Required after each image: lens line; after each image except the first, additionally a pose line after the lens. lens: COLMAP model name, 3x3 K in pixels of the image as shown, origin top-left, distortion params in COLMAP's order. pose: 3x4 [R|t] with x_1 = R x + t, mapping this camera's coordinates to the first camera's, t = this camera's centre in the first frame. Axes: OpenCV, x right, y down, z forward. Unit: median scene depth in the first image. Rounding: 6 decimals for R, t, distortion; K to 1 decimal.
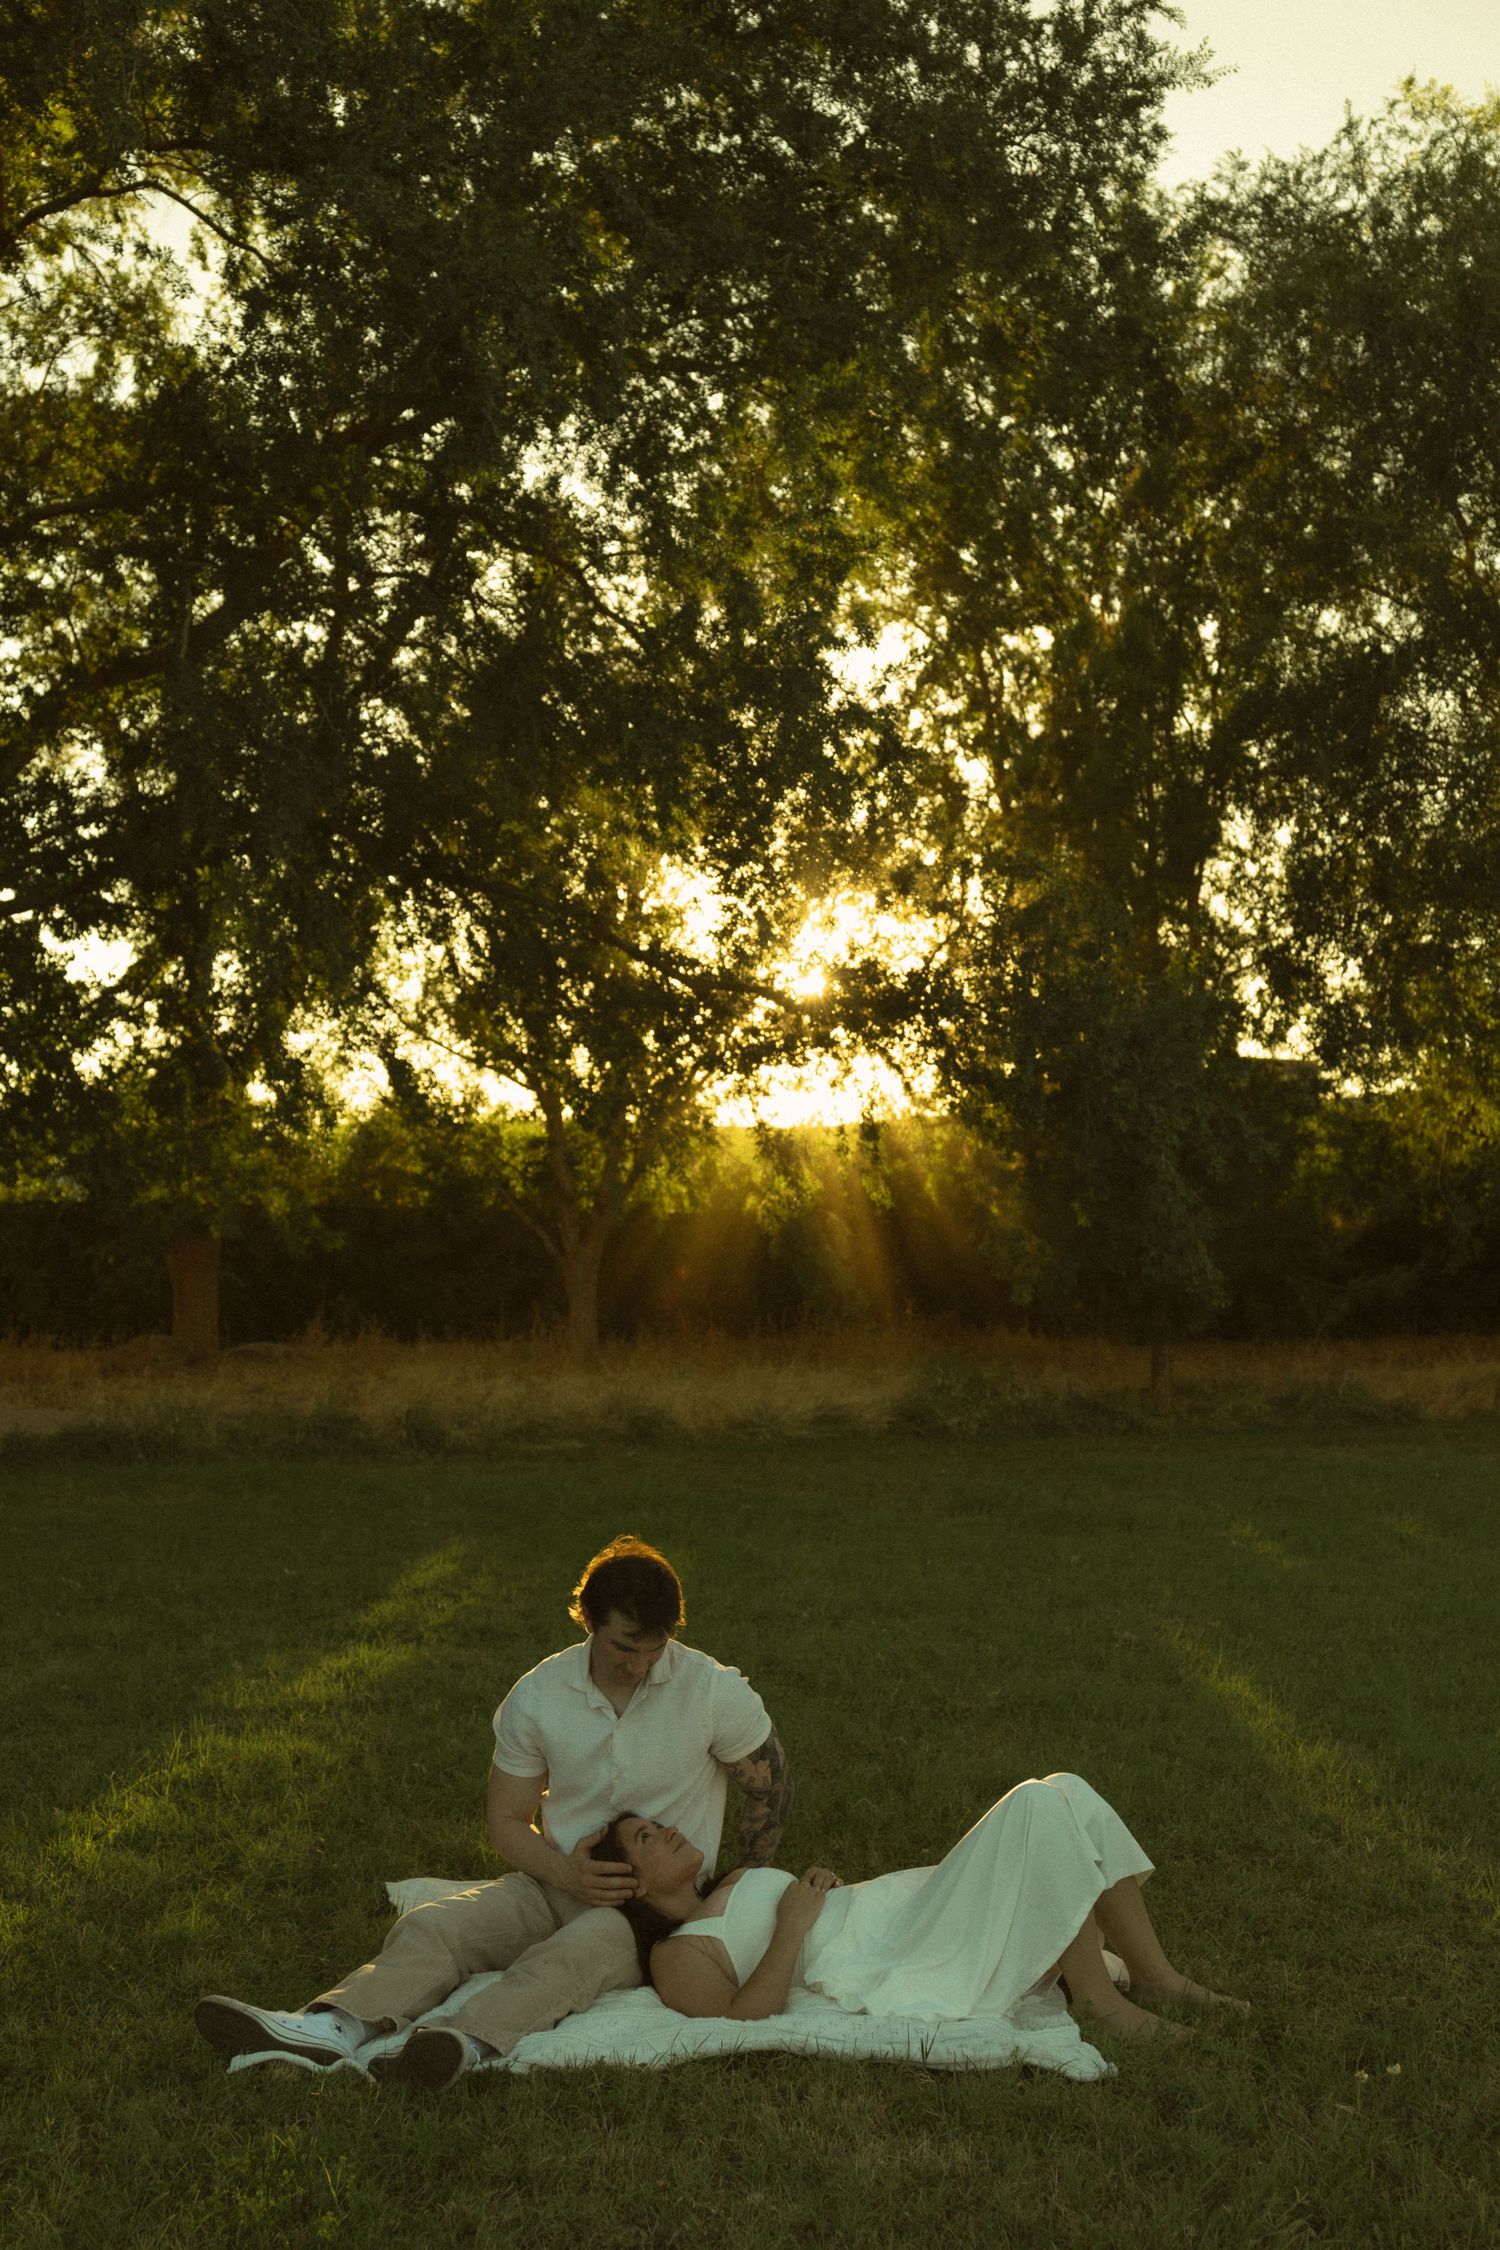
lens RADIAL K [[2489.9, 0, 750.0], [0, 2489.9, 1125.0], [0, 0, 1]] dist [-0.021882, -0.029265]
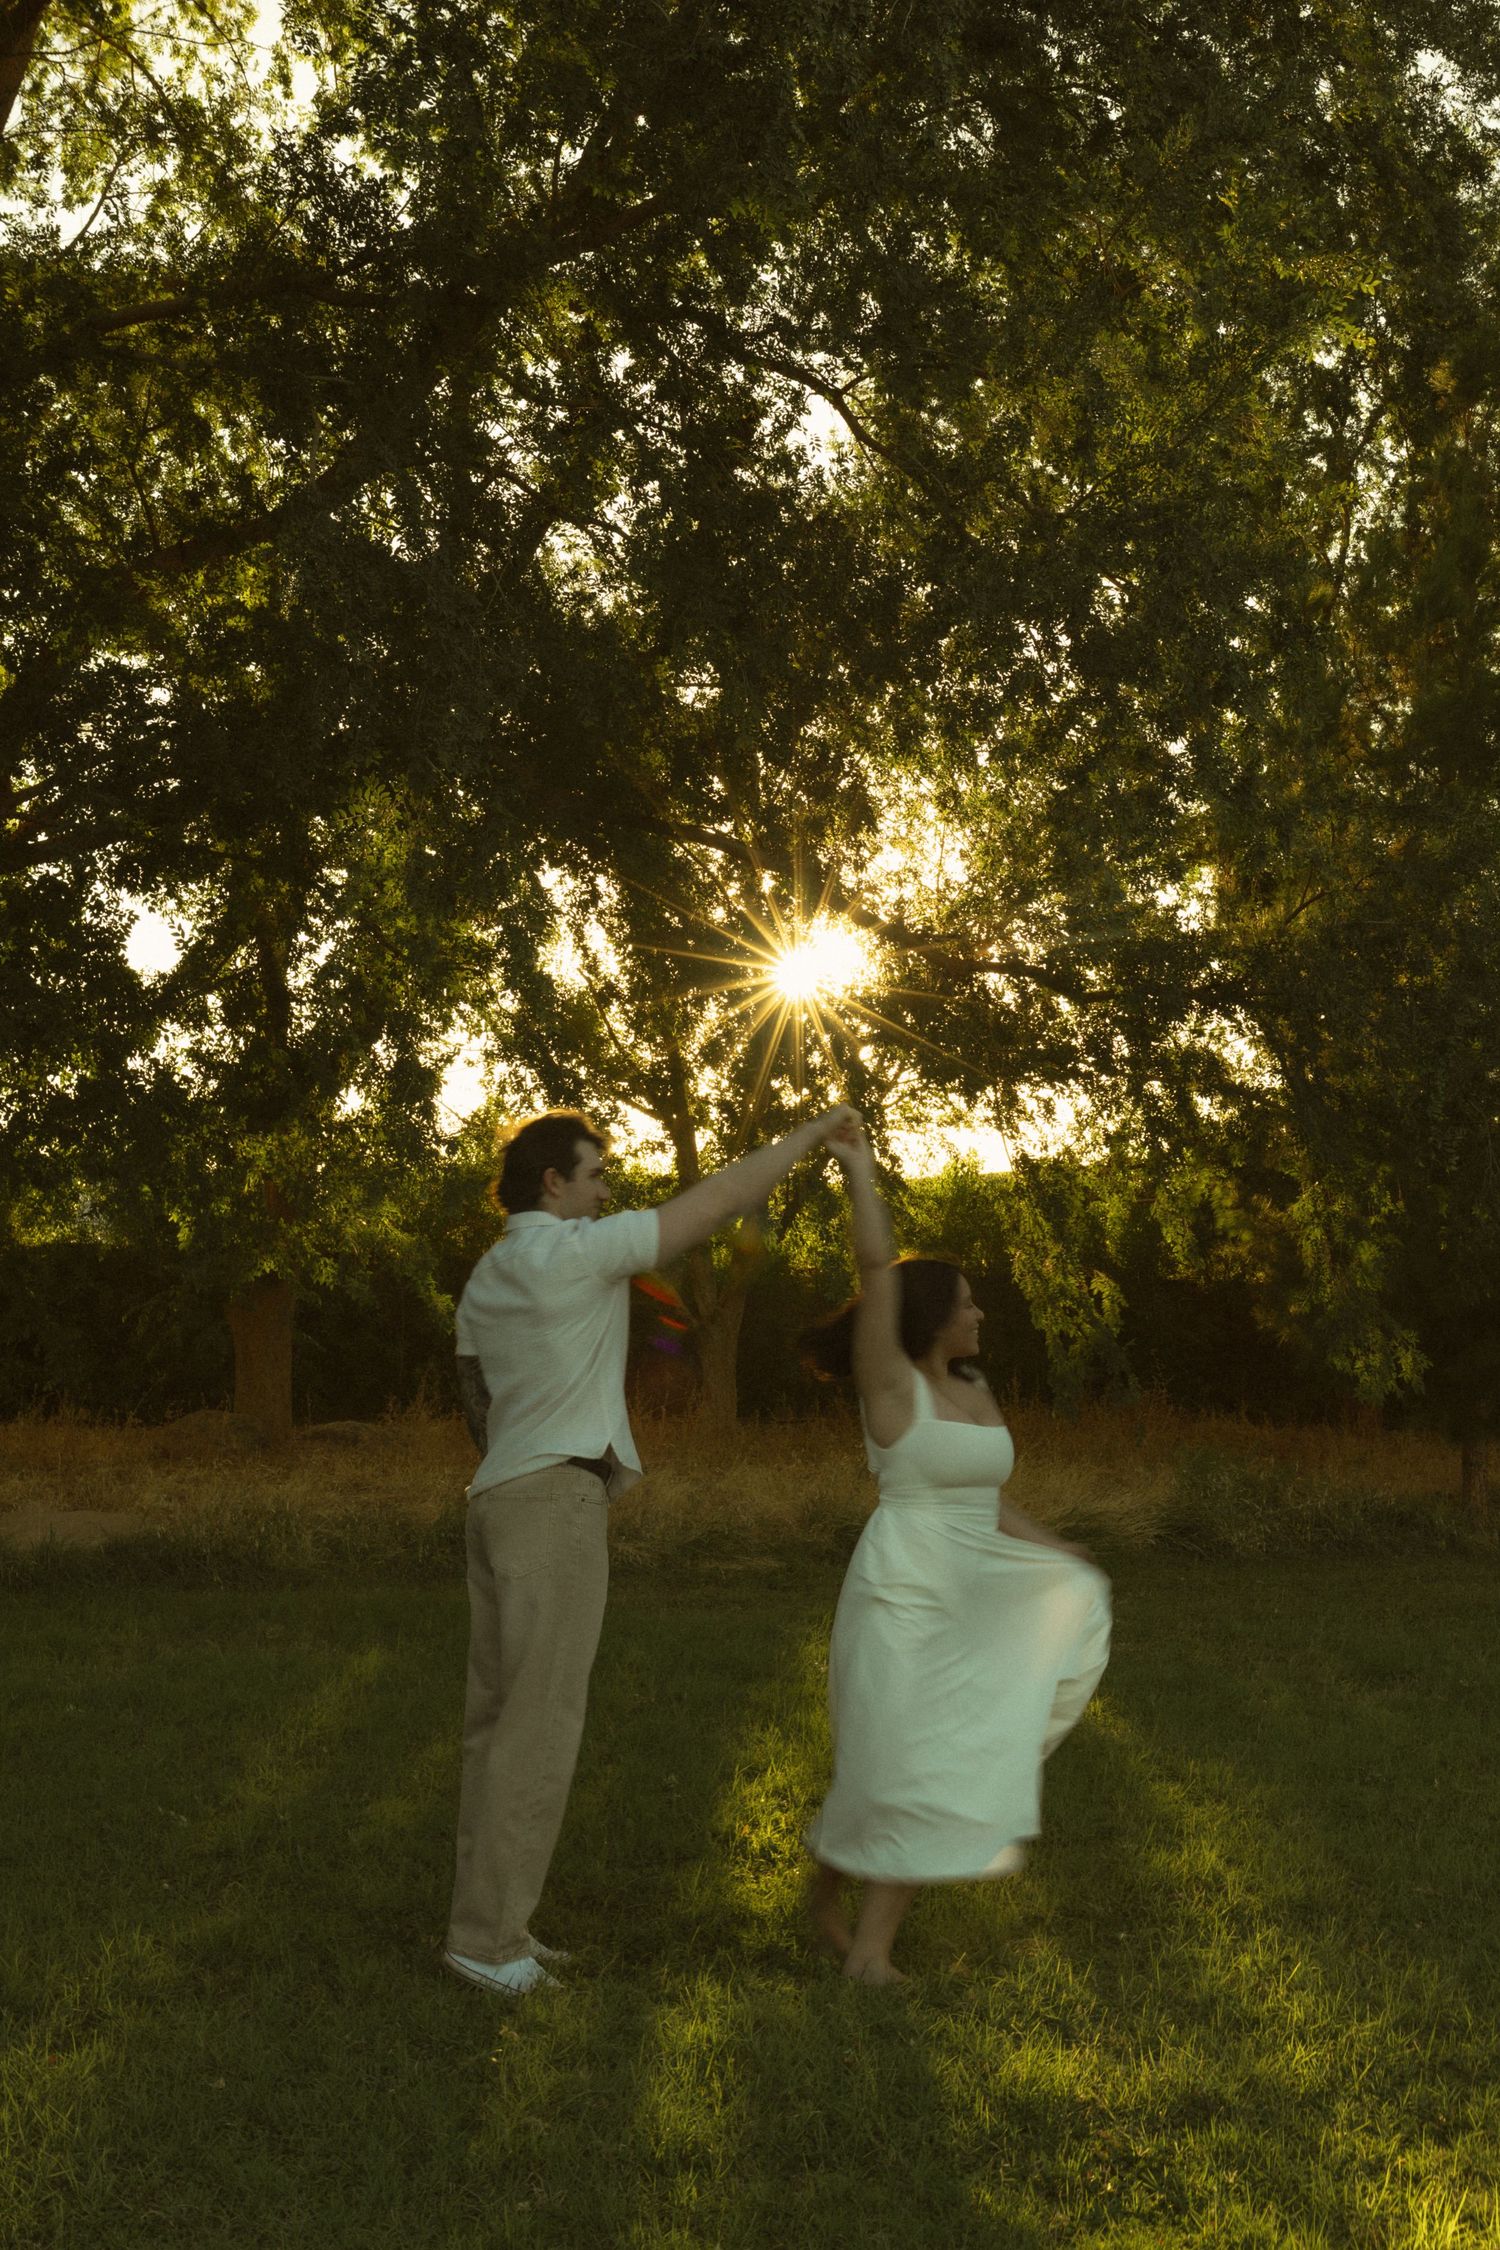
lens RADIAL K [[2644.6, 0, 750.0], [0, 2644.6, 1125.0], [0, 0, 1]] dist [0.083040, -0.331944]
pose [[0.999807, 0.010924, -0.016305, -0.056628], [-0.011251, 0.999734, -0.020126, 0.008313], [0.016081, 0.020306, 0.999664, 0.154986]]
